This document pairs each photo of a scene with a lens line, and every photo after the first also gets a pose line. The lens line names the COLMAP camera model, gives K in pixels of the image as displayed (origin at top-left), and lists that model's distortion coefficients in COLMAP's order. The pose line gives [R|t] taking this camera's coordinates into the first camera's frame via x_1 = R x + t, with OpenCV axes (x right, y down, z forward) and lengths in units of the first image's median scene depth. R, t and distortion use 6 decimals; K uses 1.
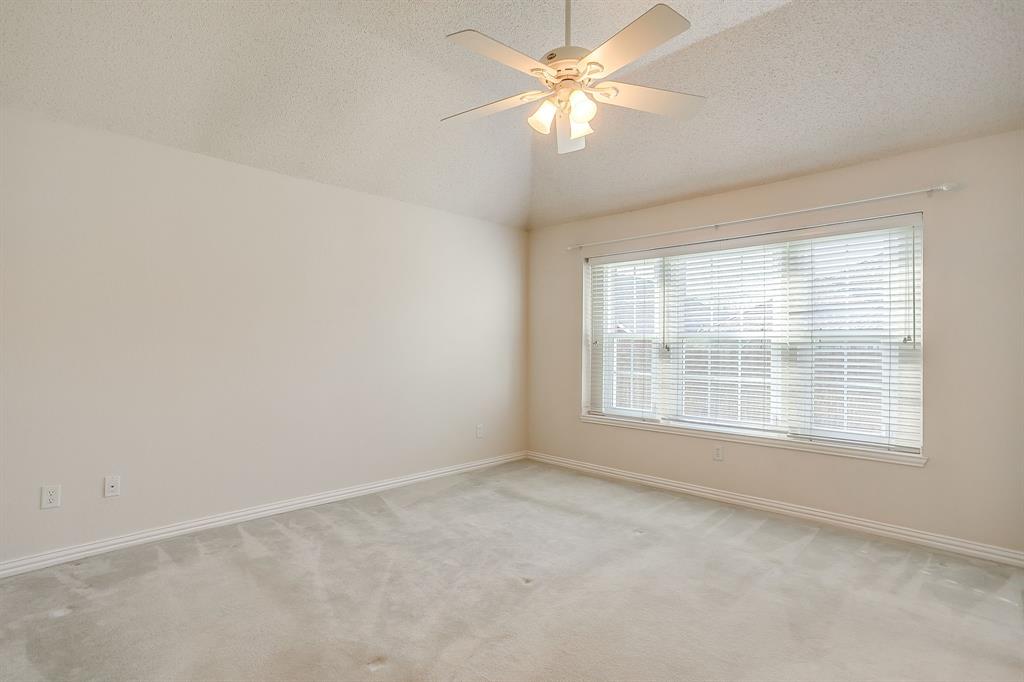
lens RADIAL K [[521.5, 0, 510.0], [0, 521.5, 342.8], [0, 0, 1]] dist [-0.015614, 0.000556]
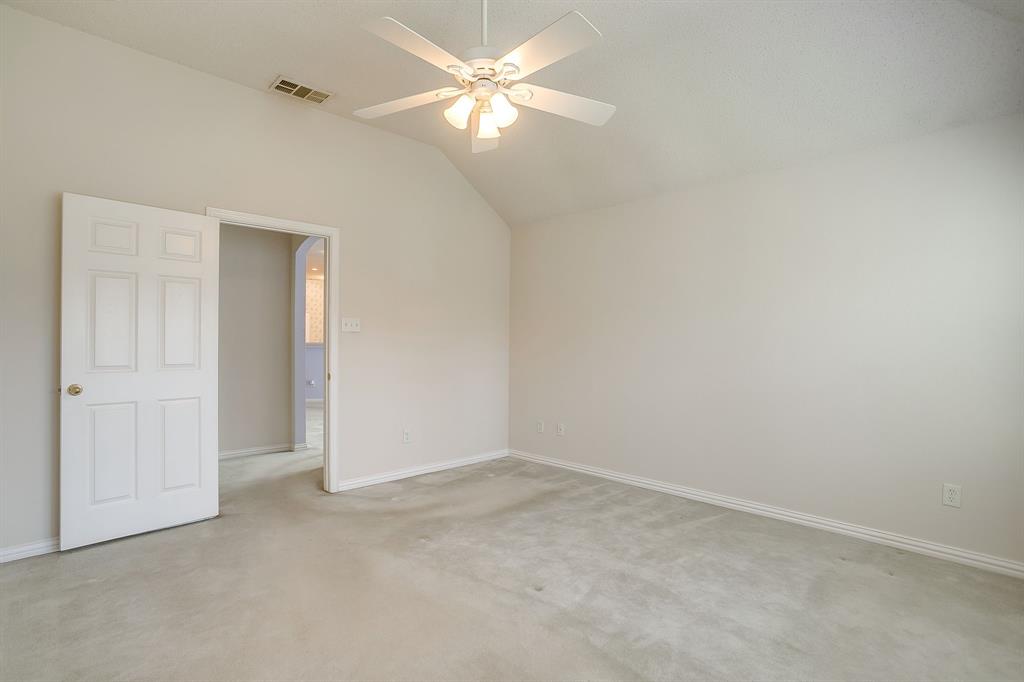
lens RADIAL K [[502.6, 0, 502.7], [0, 502.6, 337.2], [0, 0, 1]] dist [-0.031409, 0.016747]
pose [[-0.037946, -0.019847, -0.999083, 0.772870], [-0.002780, 0.999801, -0.019756, 0.008904], [0.999276, 0.002028, -0.037994, 0.776199]]
